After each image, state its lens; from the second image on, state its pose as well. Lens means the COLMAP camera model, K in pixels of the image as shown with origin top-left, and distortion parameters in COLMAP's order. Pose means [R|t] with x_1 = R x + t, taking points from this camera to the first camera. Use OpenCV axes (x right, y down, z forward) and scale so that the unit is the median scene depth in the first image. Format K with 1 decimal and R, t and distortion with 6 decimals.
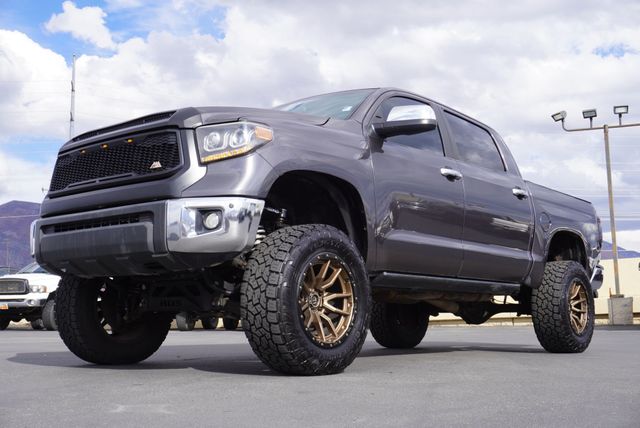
lens RADIAL K [[761.0, 0, 320.0], [0, 761.0, 214.0], [0, 0, 1]] dist [-0.012221, 0.003100]
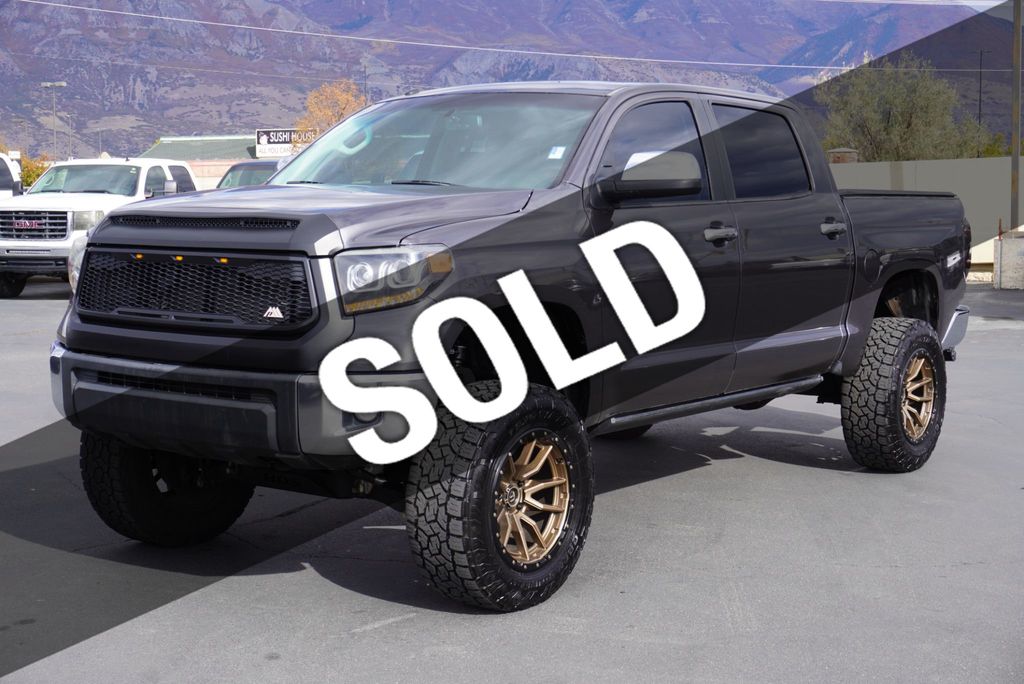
lens RADIAL K [[1565.4, 0, 512.0], [0, 1565.4, 342.0], [0, 0, 1]] dist [0.024180, 0.049869]
pose [[0.998477, -0.001308, 0.055154, -0.083021], [-0.011468, 0.972962, 0.230682, -0.334904], [-0.053964, -0.230964, 0.971465, -0.298226]]
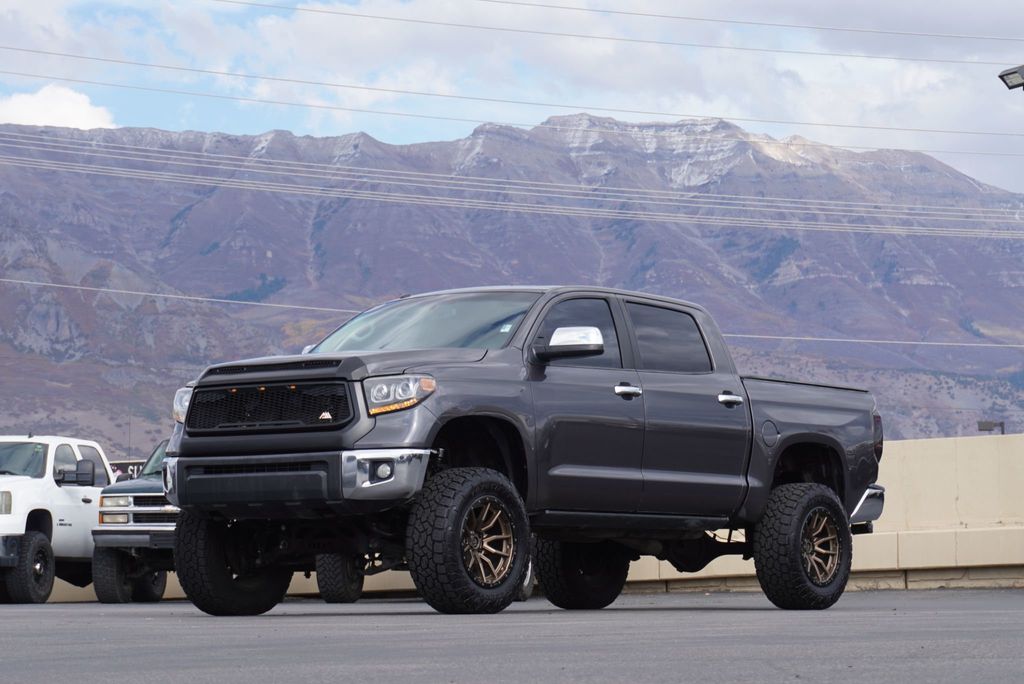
lens RADIAL K [[2839.1, 0, 512.0], [0, 2839.1, 342.0], [0, 0, 1]] dist [0.147610, 0.135698]
pose [[0.999049, -0.000382, 0.043610, -0.124093], [-0.001879, 0.998656, 0.051799, -0.354668], [-0.043571, -0.051832, 0.997705, -2.809188]]
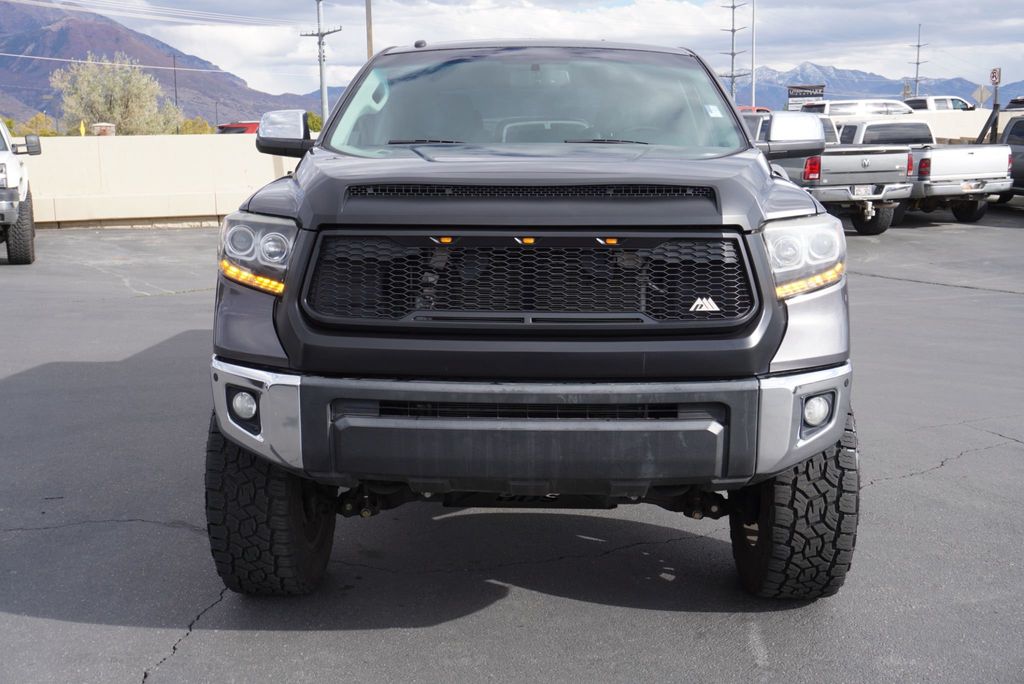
lens RADIAL K [[1069.5, 0, 512.0], [0, 1069.5, 342.0], [0, 0, 1]] dist [0.015552, 0.009613]
pose [[0.786254, -0.103731, 0.609134, -0.726937], [-0.085787, 0.957936, 0.273860, -0.216885], [-0.611919, -0.267579, 0.744282, 0.514712]]
